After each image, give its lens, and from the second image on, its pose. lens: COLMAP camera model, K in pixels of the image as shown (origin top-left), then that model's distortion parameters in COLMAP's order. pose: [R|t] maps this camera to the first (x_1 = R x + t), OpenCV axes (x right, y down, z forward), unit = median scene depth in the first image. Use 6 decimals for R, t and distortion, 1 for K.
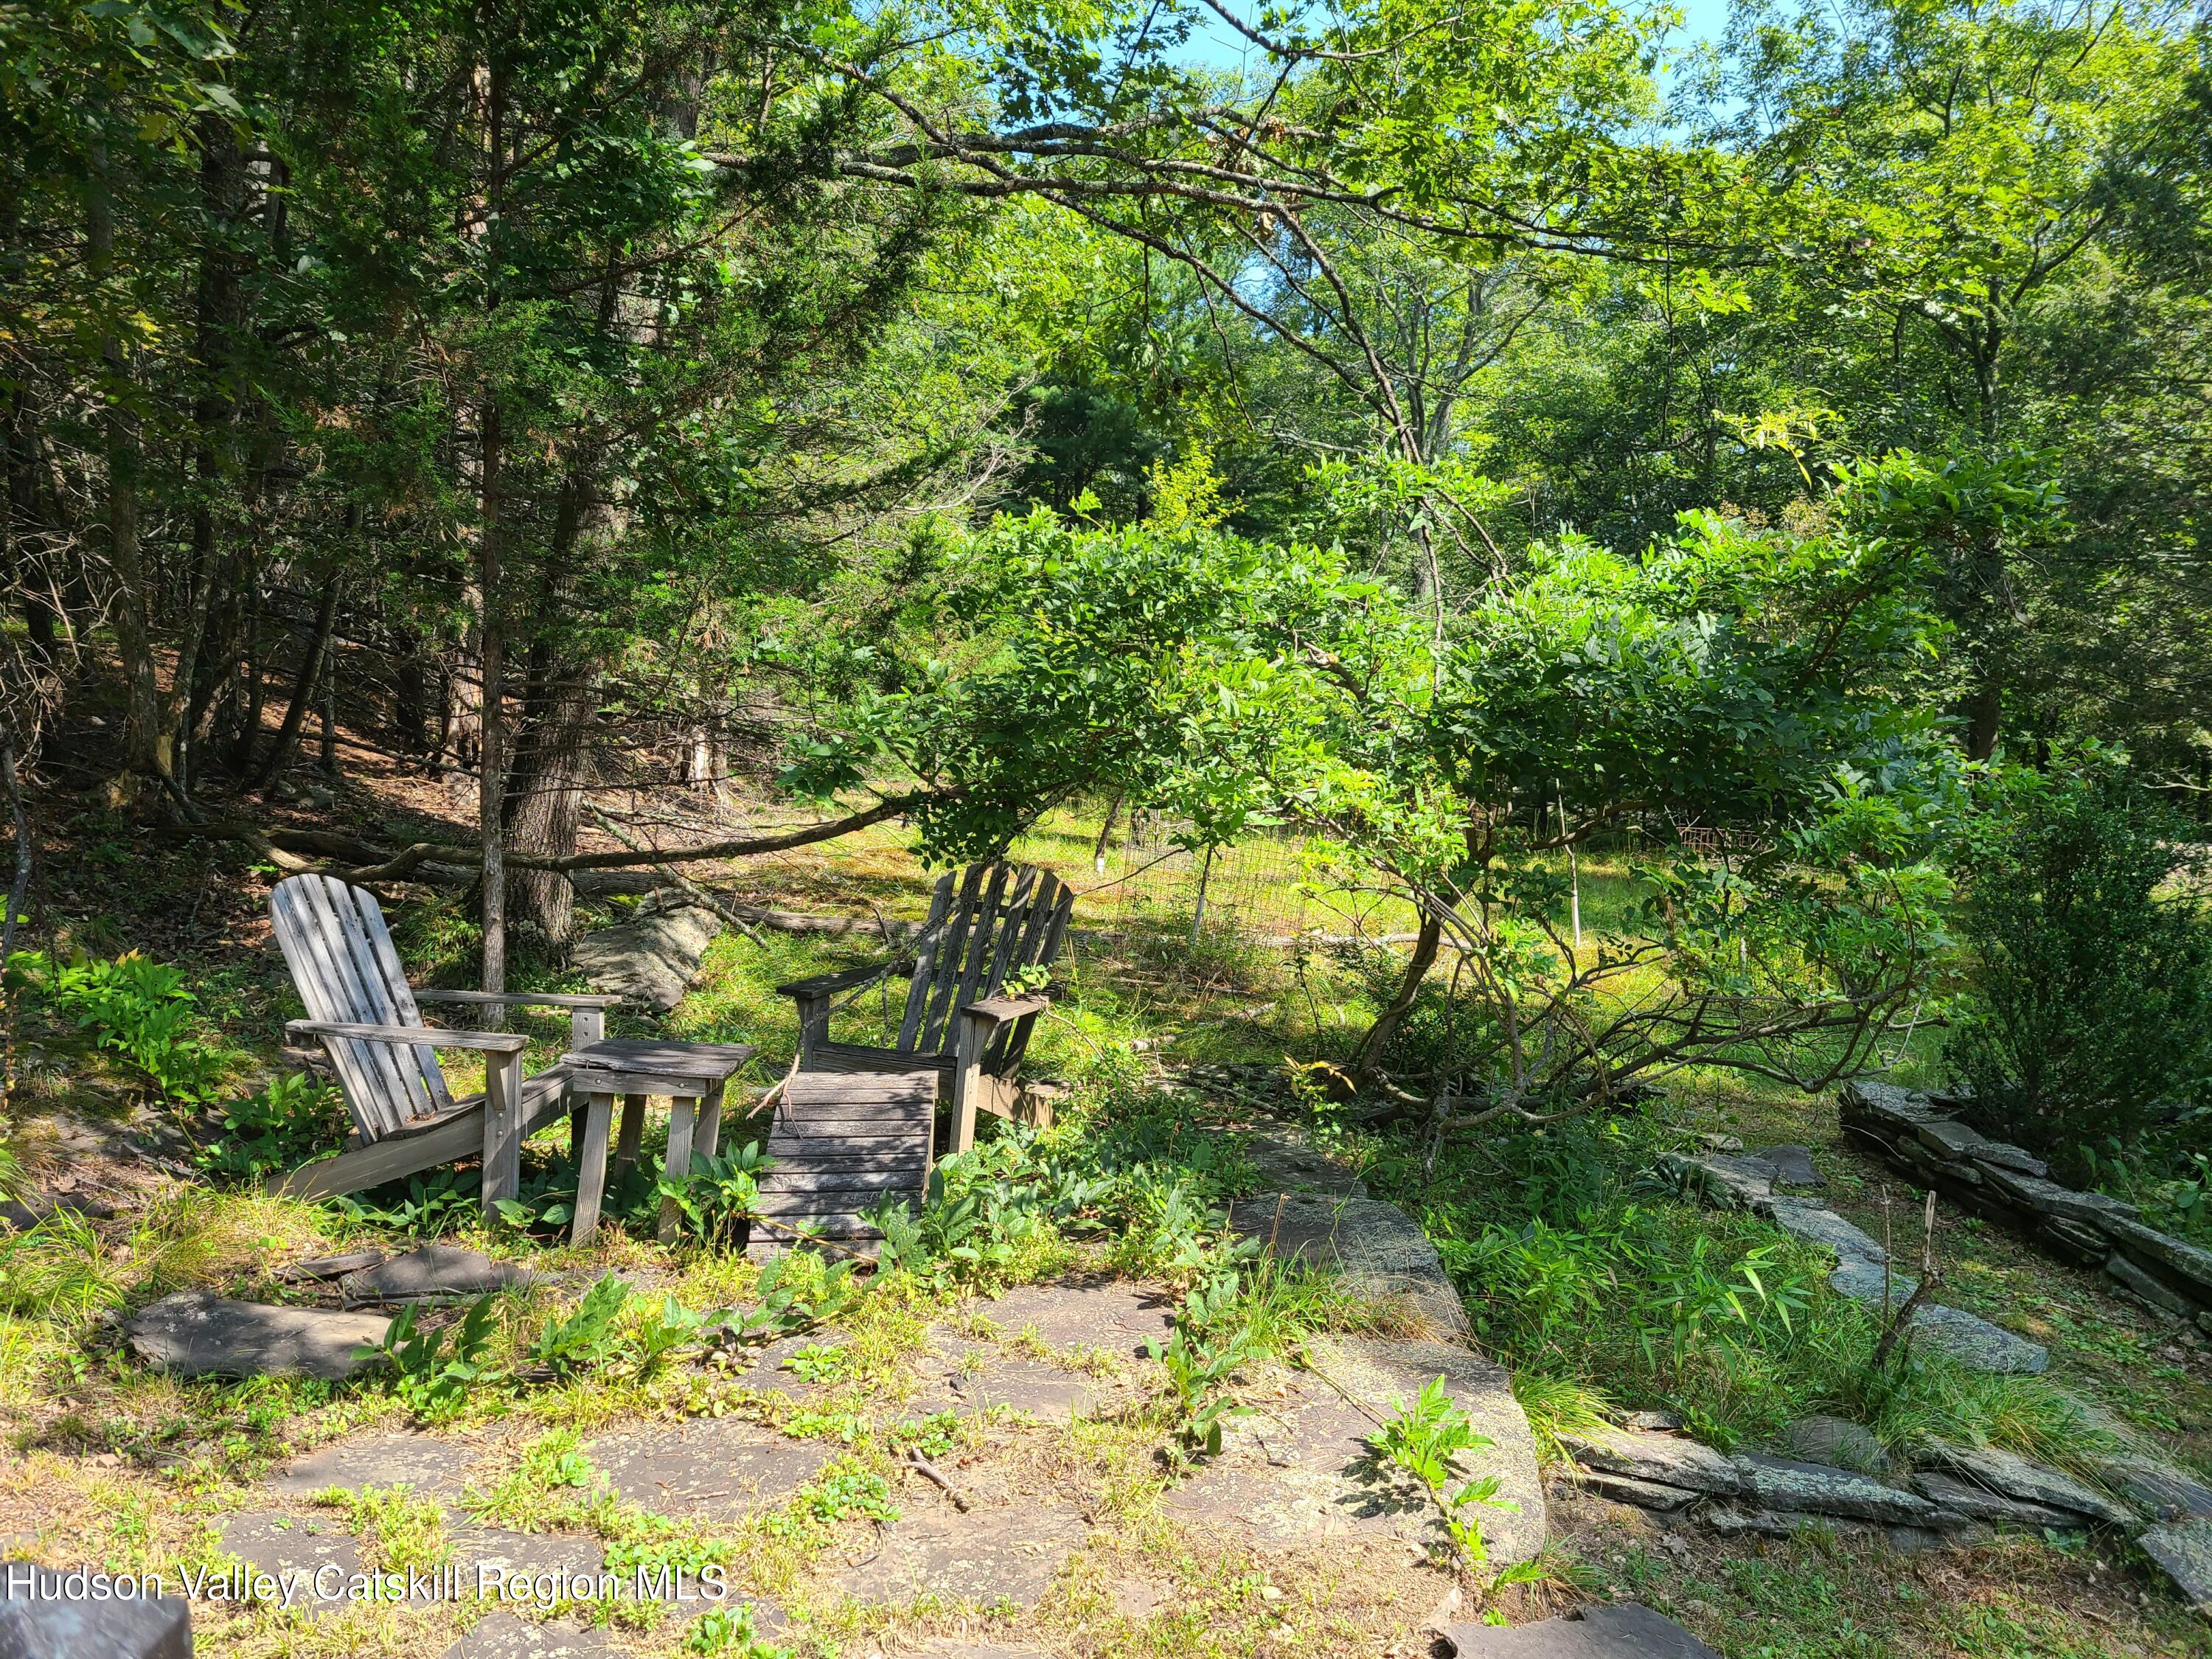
lens RADIAL K [[1668.4, 0, 1102.2], [0, 1668.4, 830.4], [0, 0, 1]] dist [0.039177, -0.021936]
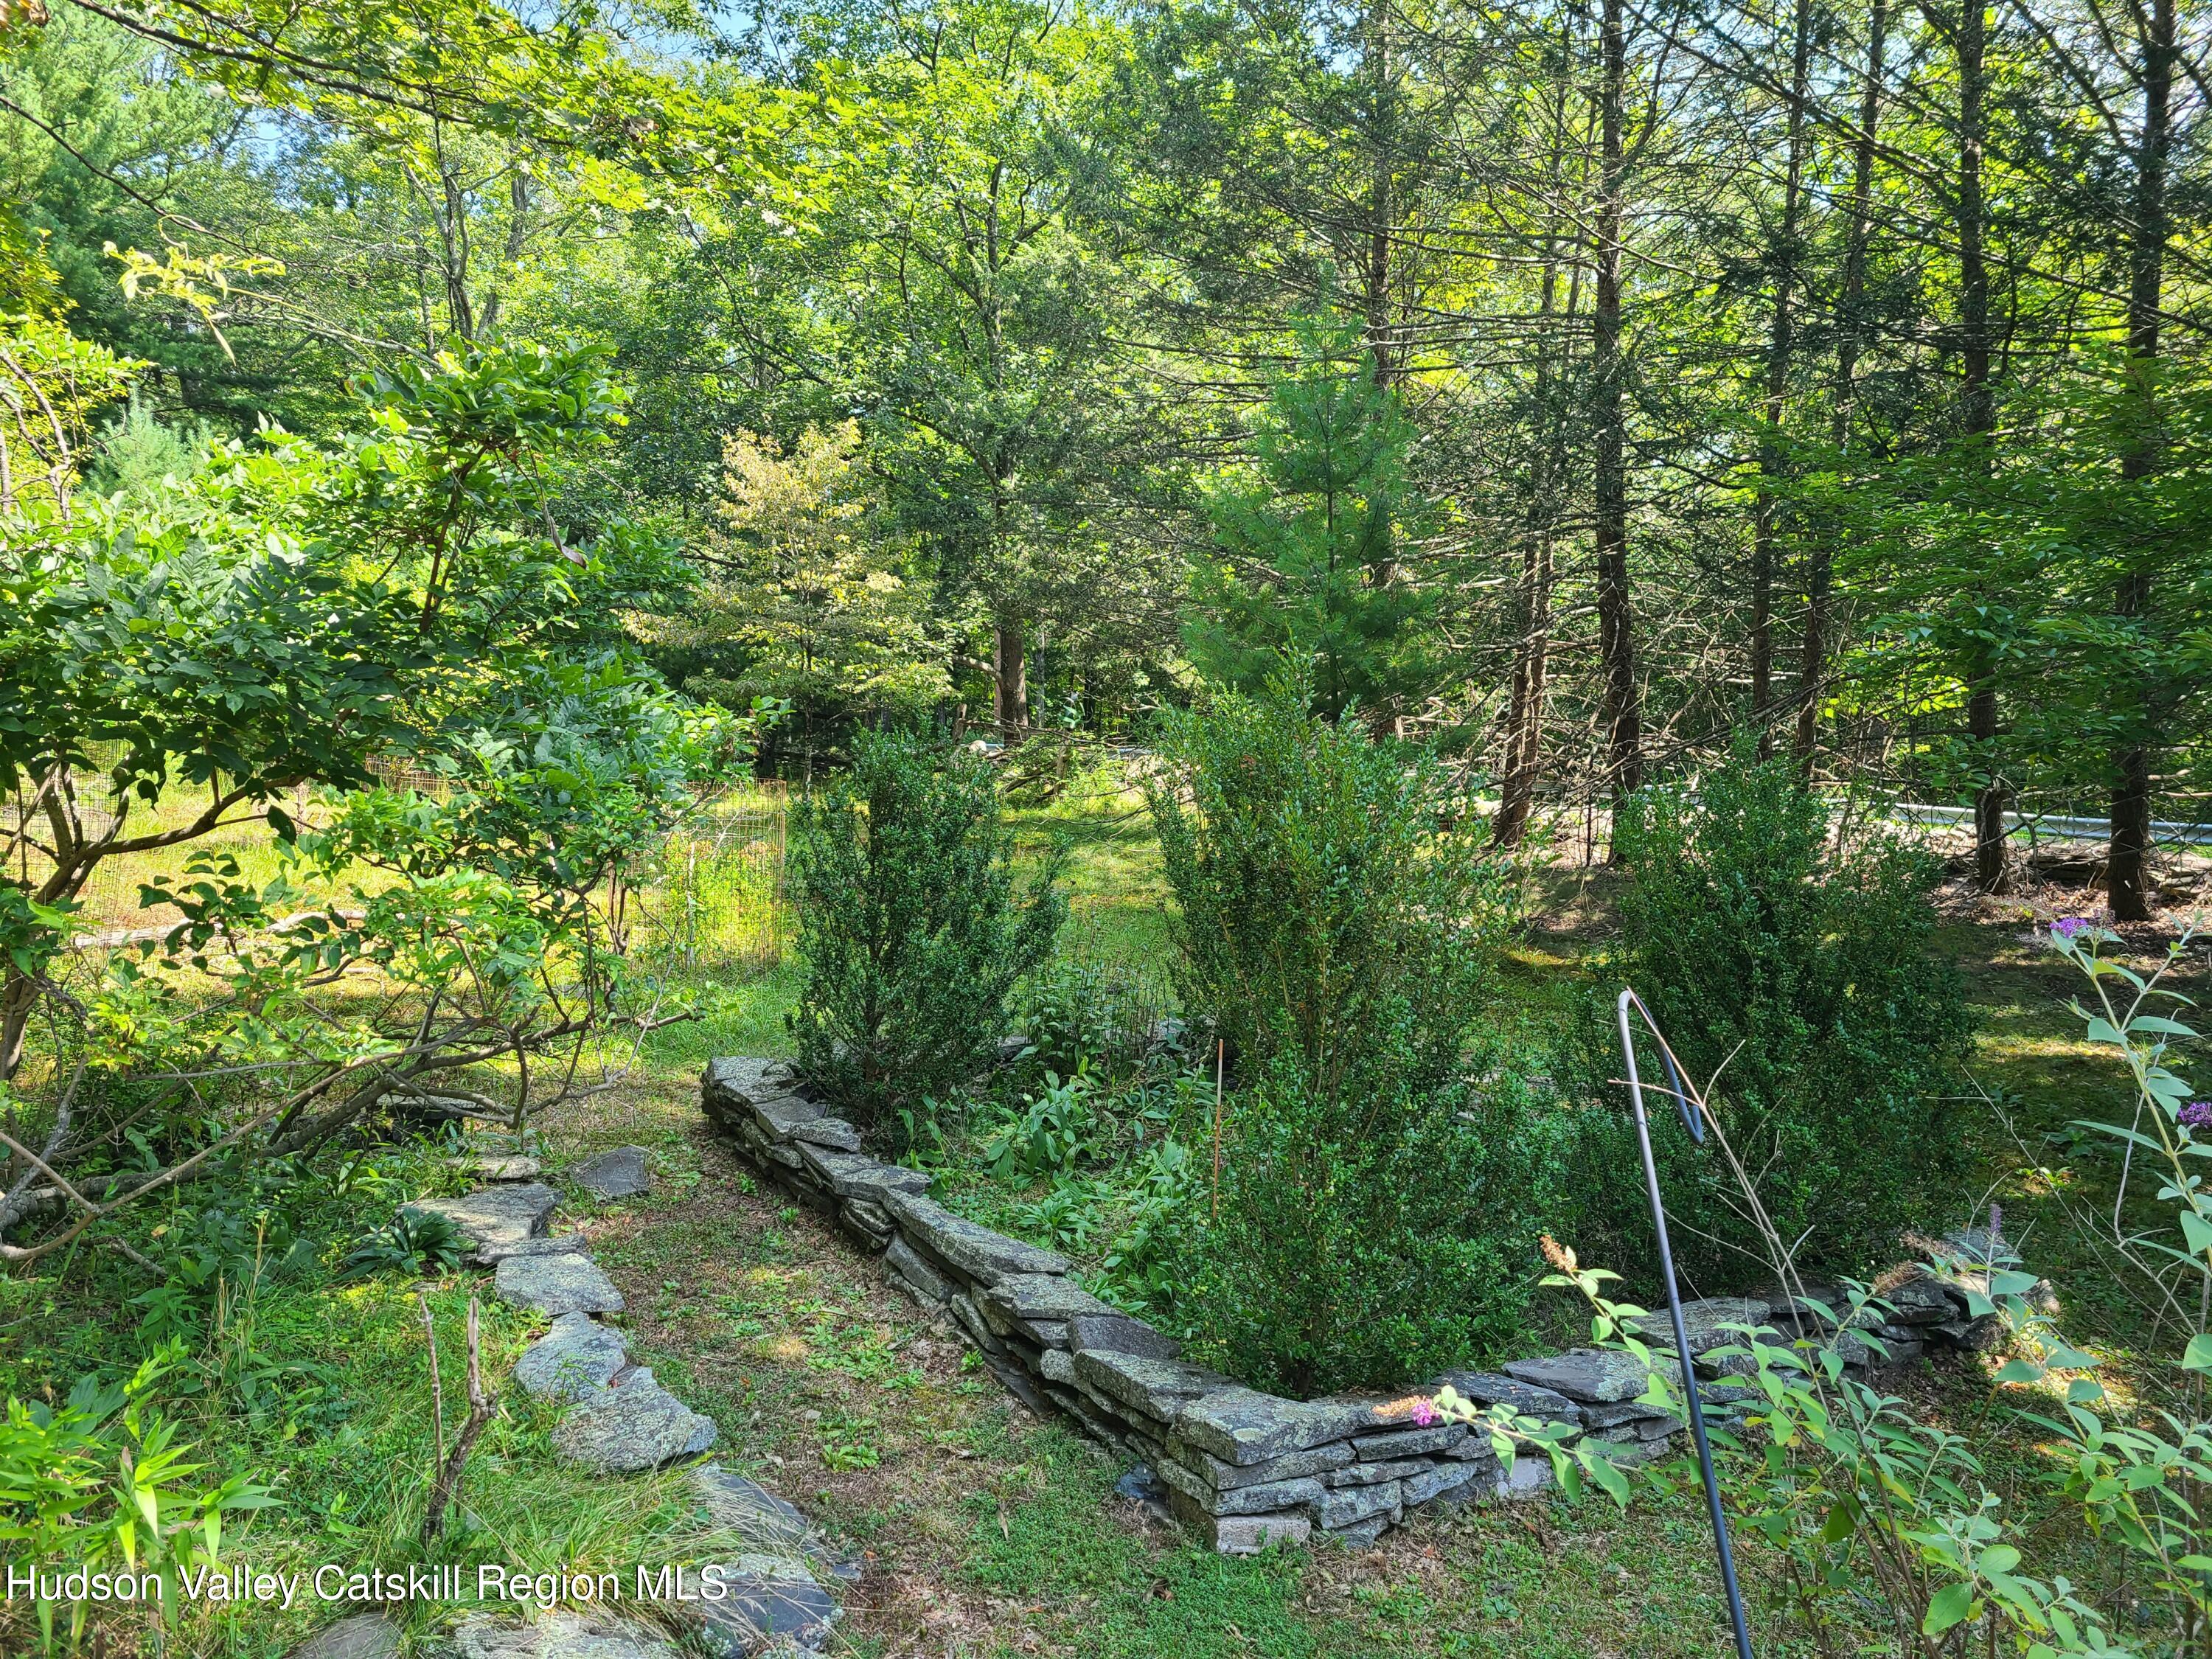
lens RADIAL K [[1668.4, 0, 1108.4], [0, 1668.4, 827.4], [0, 0, 1]] dist [0.039177, -0.021936]
pose [[0.870176, -0.056872, 0.489447, 0.195204], [0.035705, 0.997983, 0.052484, -0.017576], [-0.491445, -0.028194, 0.870452, 0.099757]]
